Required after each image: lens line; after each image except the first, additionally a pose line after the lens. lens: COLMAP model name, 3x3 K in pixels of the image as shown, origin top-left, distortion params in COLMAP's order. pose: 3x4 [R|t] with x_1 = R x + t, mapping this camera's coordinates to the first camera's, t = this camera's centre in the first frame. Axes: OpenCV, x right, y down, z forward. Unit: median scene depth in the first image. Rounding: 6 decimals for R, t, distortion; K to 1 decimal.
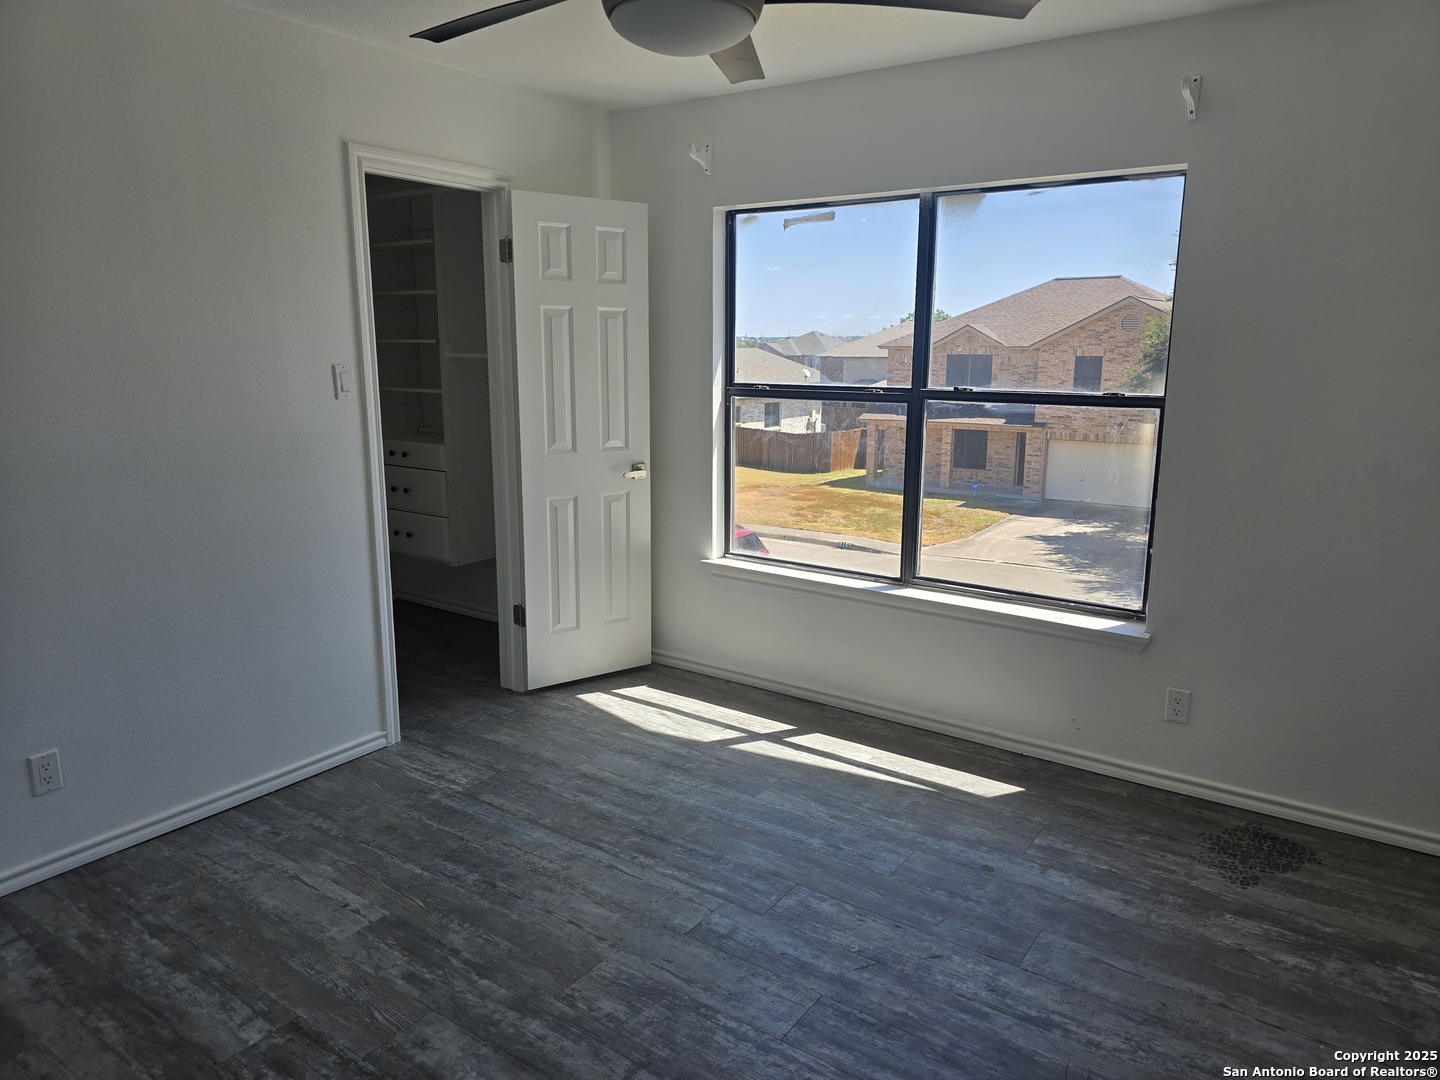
lens RADIAL K [[947.5, 0, 719.4], [0, 947.5, 538.5], [0, 0, 1]] dist [0.014525, -0.010146]
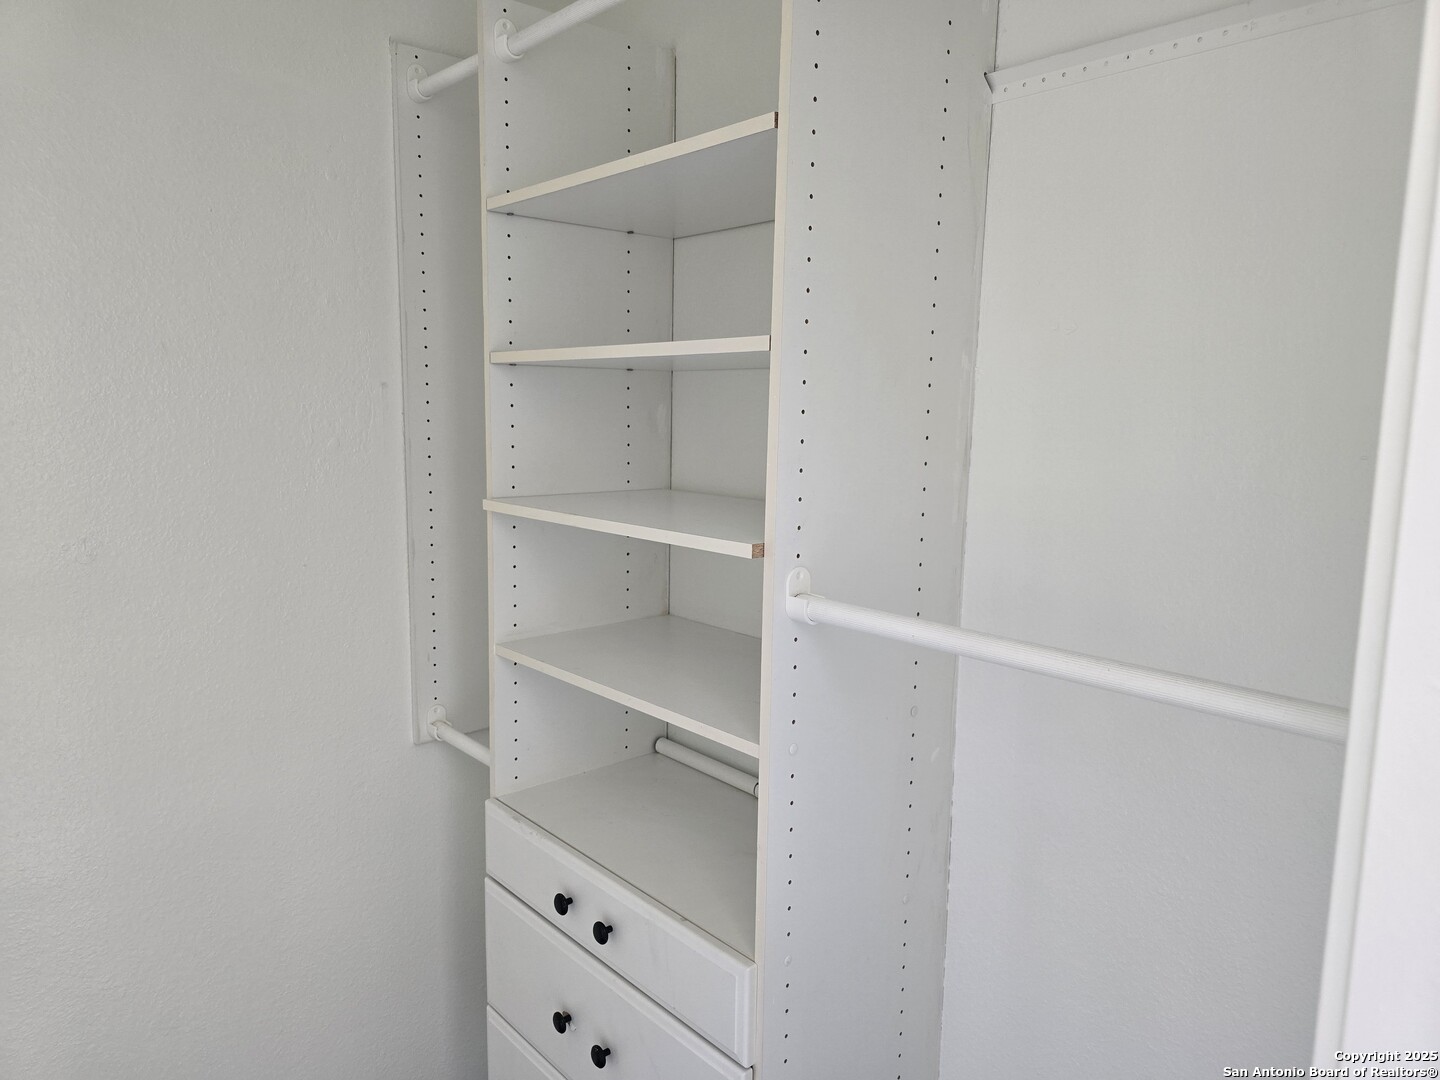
lens RADIAL K [[947.5, 0, 719.7], [0, 947.5, 540.5], [0, 0, 1]] dist [0.014525, -0.010146]
pose [[0.974382, 0.045190, -0.220311, -0.253132], [-0.062401, 0.995466, -0.071794, -0.191918], [0.216068, 0.083702, 0.972784, 0.765961]]
